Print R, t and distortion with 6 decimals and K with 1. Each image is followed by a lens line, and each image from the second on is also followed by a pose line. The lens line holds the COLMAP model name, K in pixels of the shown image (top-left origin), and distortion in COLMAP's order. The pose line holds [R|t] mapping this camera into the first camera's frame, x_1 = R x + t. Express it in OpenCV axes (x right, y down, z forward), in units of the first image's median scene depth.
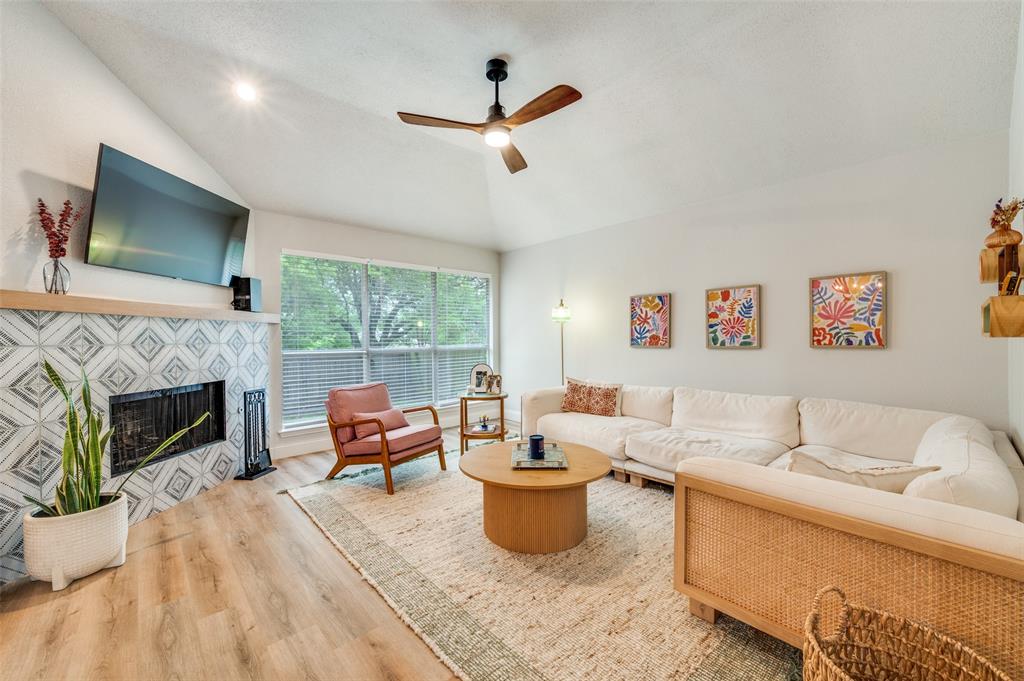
lens RADIAL K [[405.4, 0, 511.1], [0, 405.4, 337.8], [0, 0, 1]] dist [-0.002735, 0.000682]
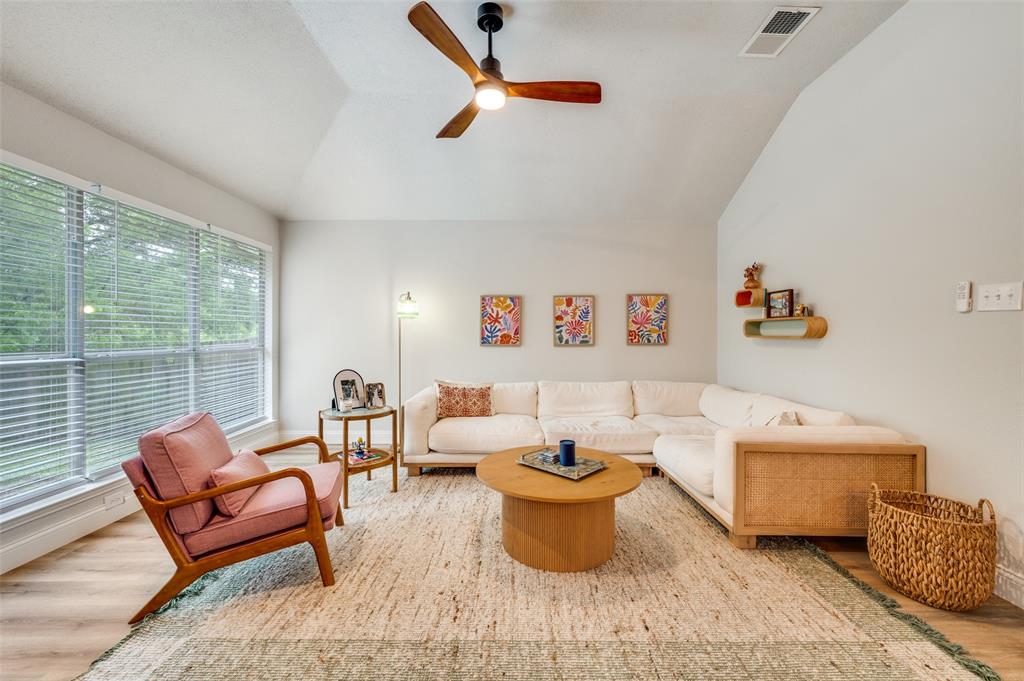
lens RADIAL K [[405.4, 0, 511.1], [0, 405.4, 337.8], [0, 0, 1]] dist [-0.002735, 0.000682]
pose [[0.675811, 0.003423, 0.737067, -0.470064], [-0.007473, 0.999970, 0.002209, 0.000804], [-0.737037, -0.007001, 0.675816, 0.306776]]
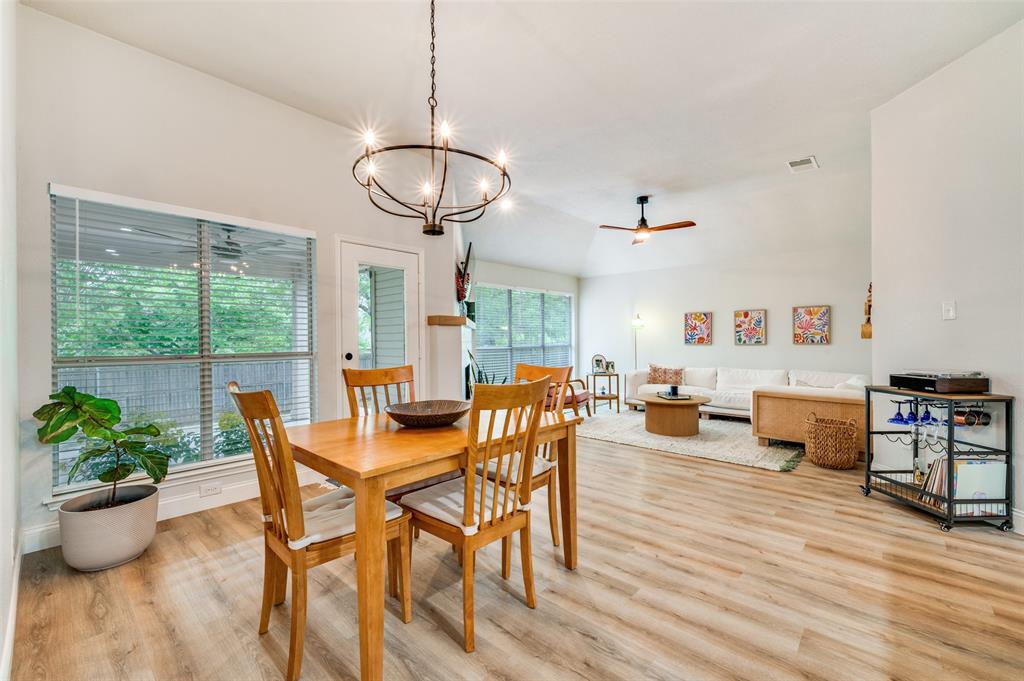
lens RADIAL K [[405.4, 0, 511.1], [0, 405.4, 337.8], [0, 0, 1]] dist [-0.002735, 0.000682]
pose [[0.996986, -0.001278, 0.077565, -0.615892], [0.001271, 0.999999, 0.000143, -0.005527], [-0.077565, -0.000044, 0.996987, -0.664305]]
